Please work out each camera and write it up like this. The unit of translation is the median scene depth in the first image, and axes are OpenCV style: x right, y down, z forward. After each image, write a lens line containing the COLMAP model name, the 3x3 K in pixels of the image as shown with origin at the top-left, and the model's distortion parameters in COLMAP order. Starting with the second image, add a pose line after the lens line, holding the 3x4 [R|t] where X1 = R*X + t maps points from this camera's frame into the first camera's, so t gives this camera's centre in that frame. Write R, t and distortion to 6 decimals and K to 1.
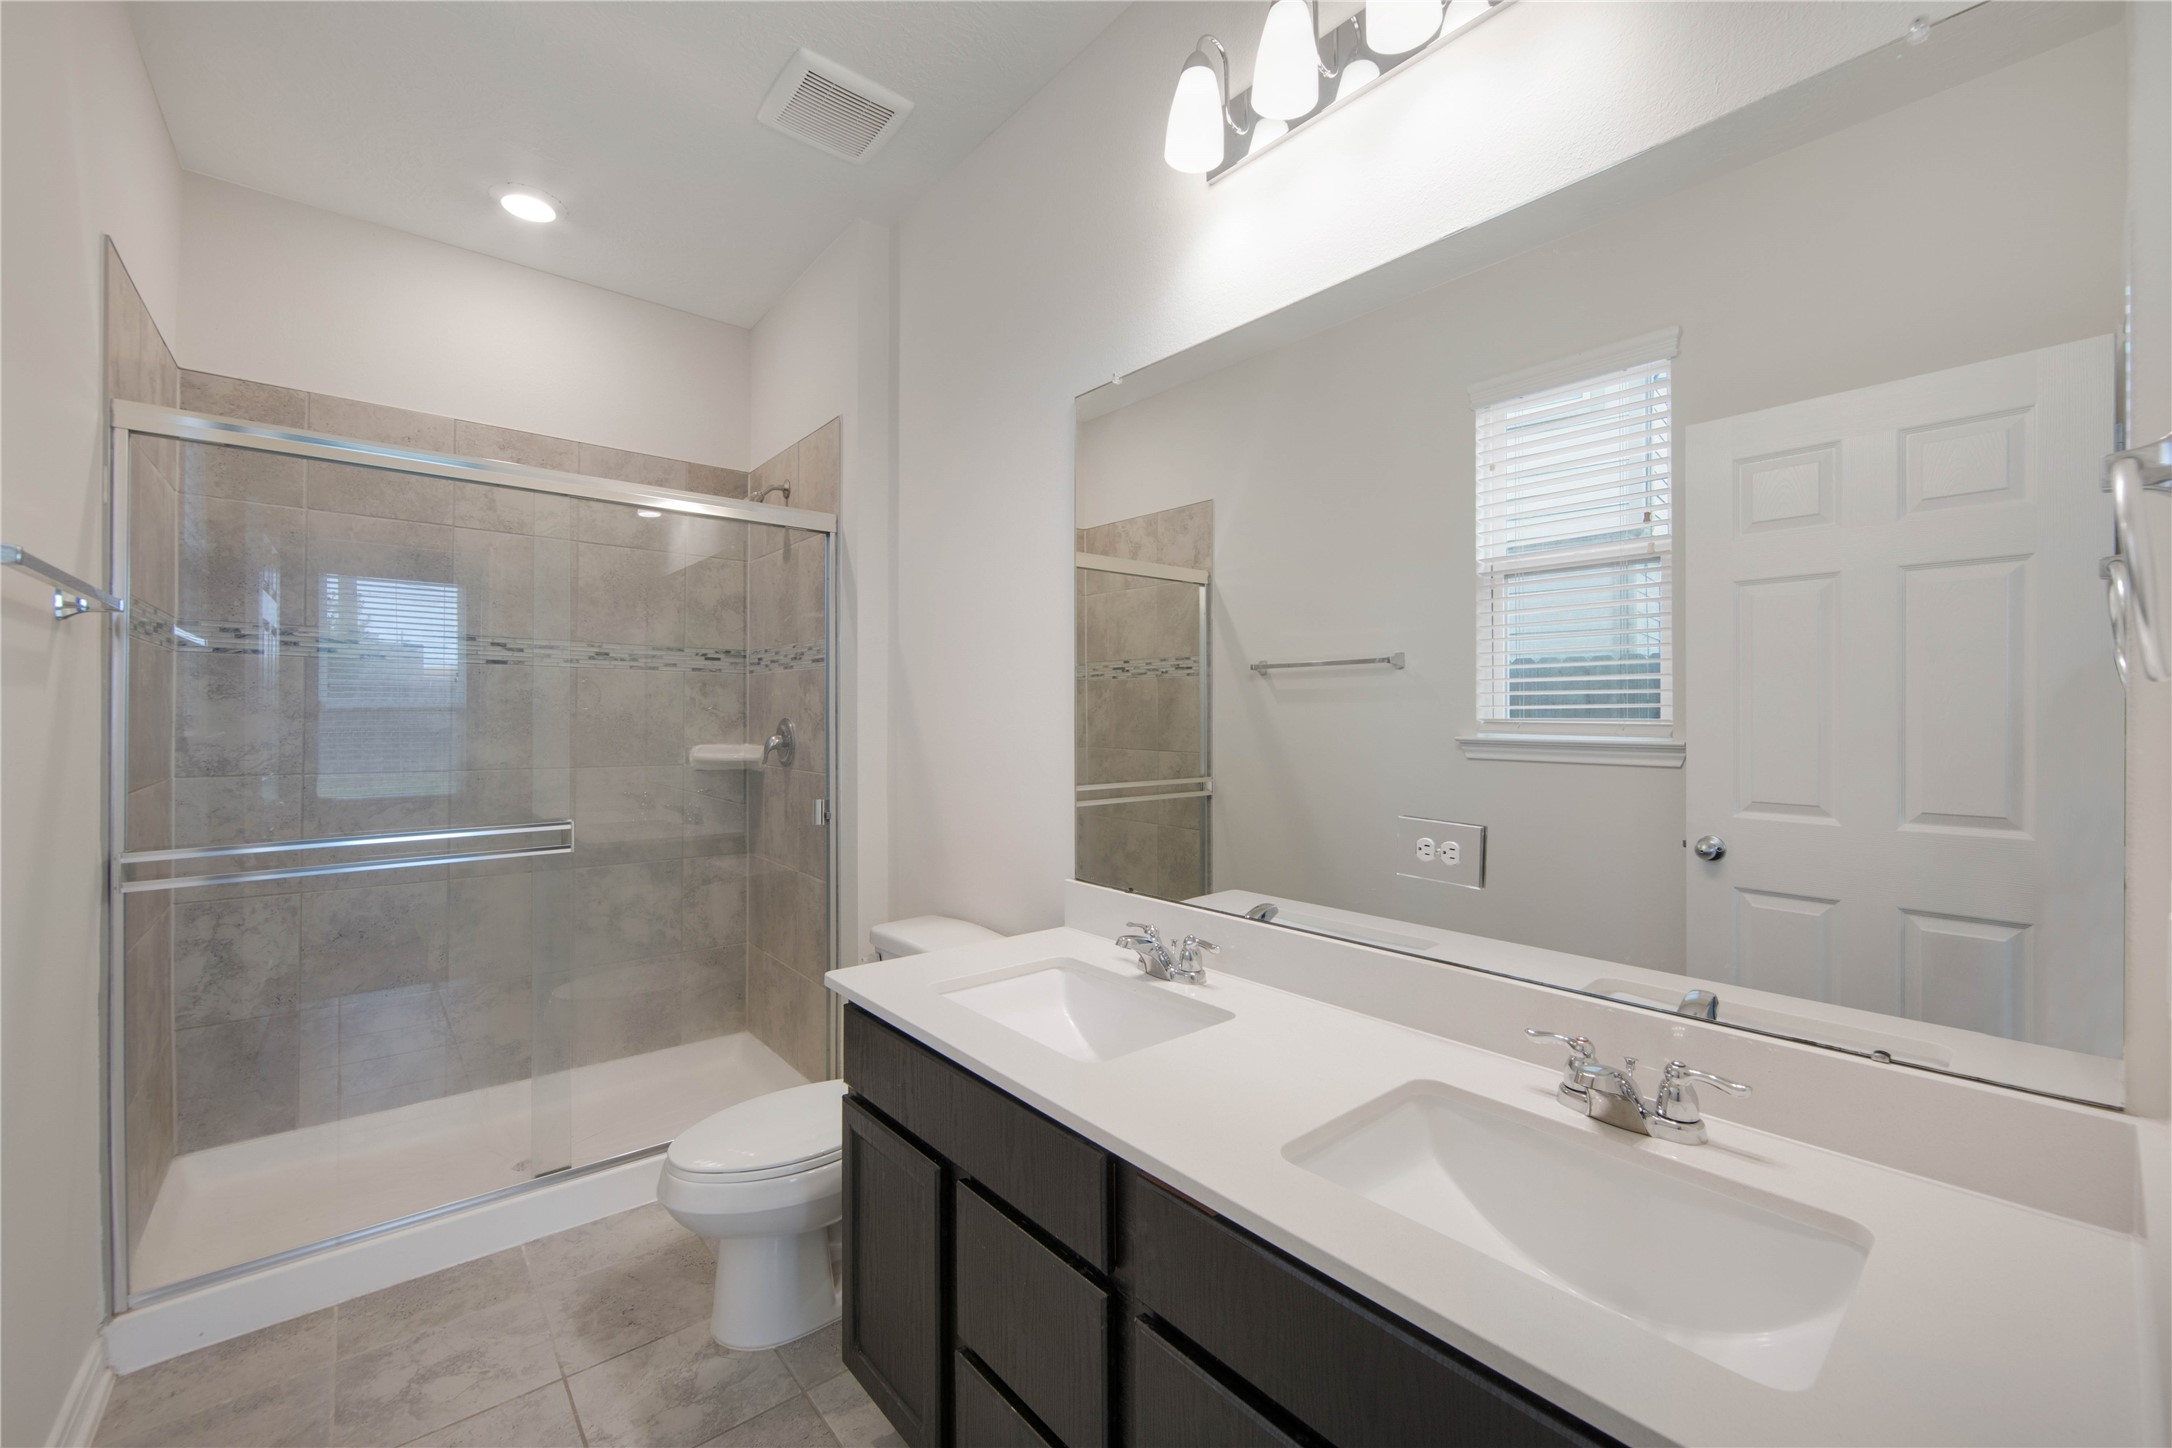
lens RADIAL K [[889.9, 0, 1084.9], [0, 889.9, 713.2], [0, 0, 1]] dist [-0.001261, -0.000337]
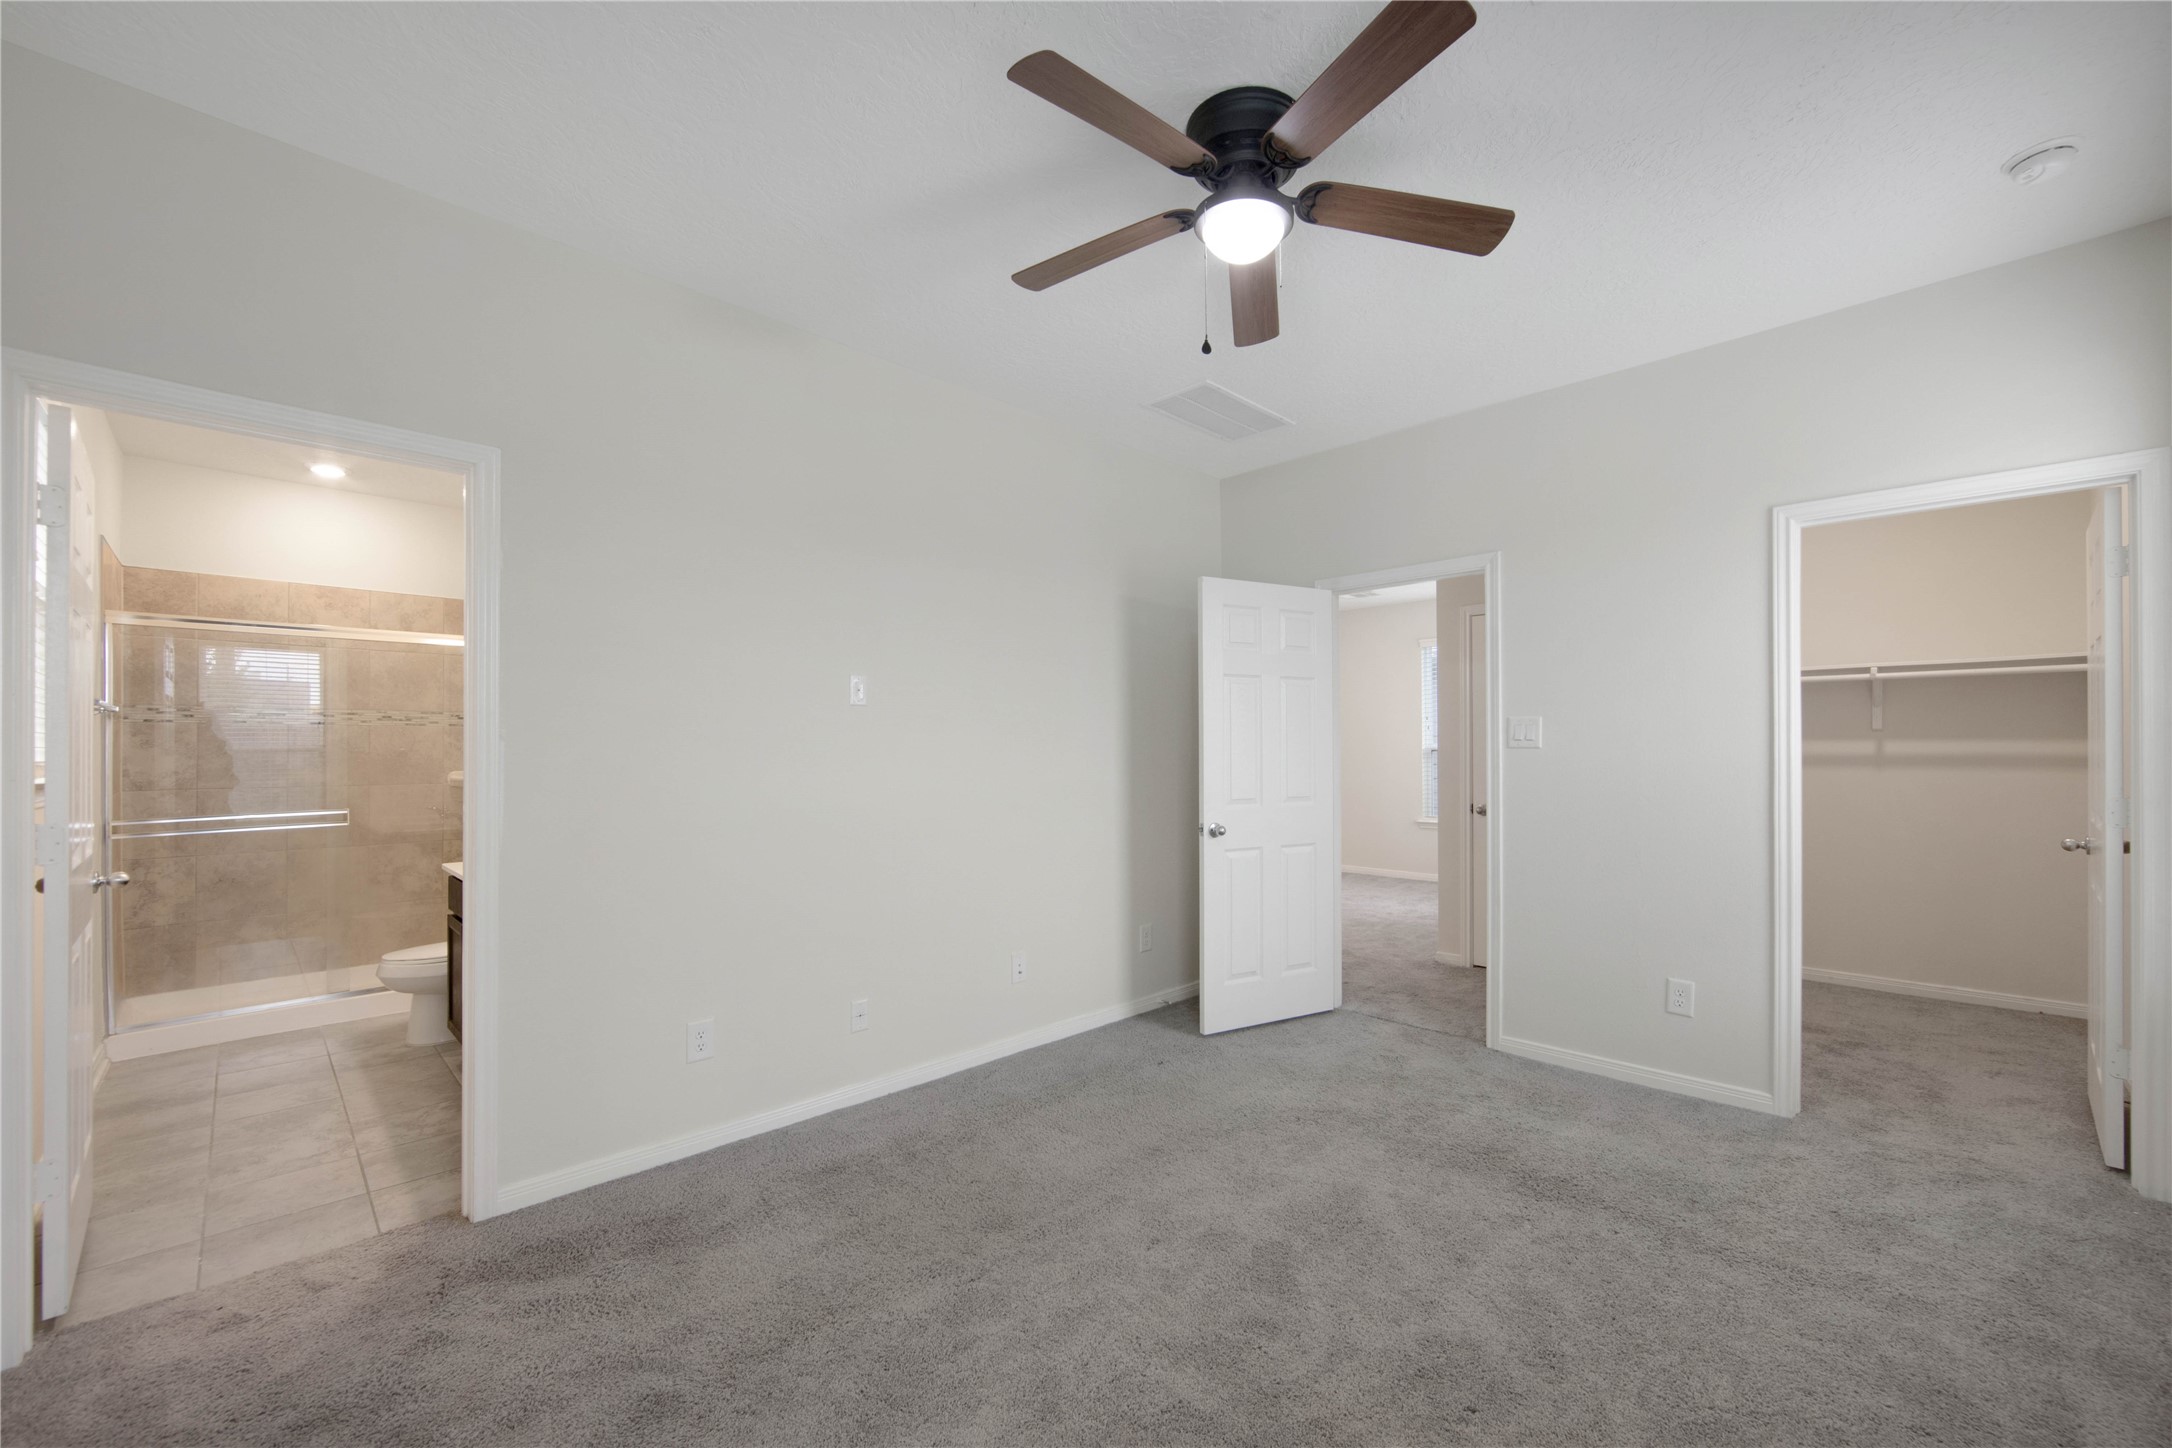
lens RADIAL K [[889.9, 0, 1087.9], [0, 889.9, 738.4], [0, 0, 1]] dist [-0.001261, -0.000337]
pose [[0.996939, -0.009930, 0.077547, 0.790630], [0.010250, 0.999940, -0.003733, -0.008700], [-0.077506, 0.004516, 0.996982, -0.945914]]
